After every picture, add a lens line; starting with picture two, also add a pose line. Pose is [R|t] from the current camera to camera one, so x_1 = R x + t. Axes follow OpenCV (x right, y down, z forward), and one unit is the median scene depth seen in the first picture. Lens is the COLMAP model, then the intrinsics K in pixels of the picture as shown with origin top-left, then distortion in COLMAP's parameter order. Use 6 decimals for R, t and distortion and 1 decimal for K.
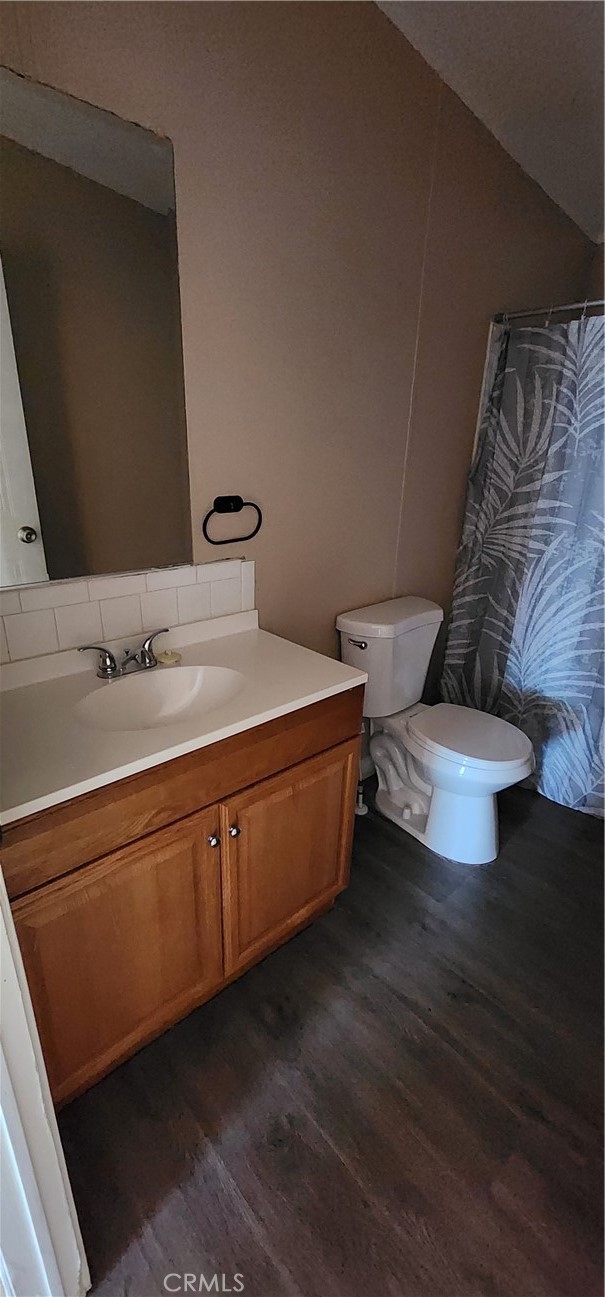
lens RADIAL K [[530.0, 0, 302.8], [0, 530.0, 647.0], [0, 0, 1]] dist [0.002440, 0.000461]
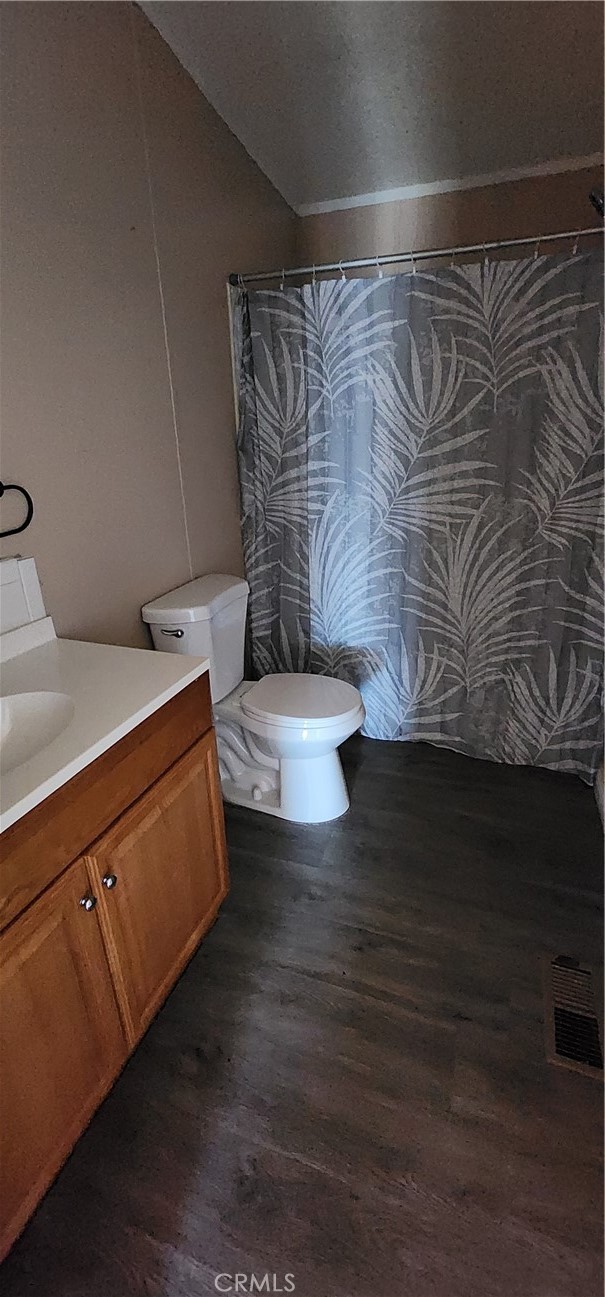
lens RADIAL K [[530.0, 0, 301.4], [0, 530.0, 647.9], [0, 0, 1]] dist [0.002440, 0.000461]
pose [[0.888861, -0.219944, 0.401933, -0.066975], [0.210545, 0.975214, 0.068039, 0.002909], [-0.406936, 0.024148, 0.913138, 0.074756]]
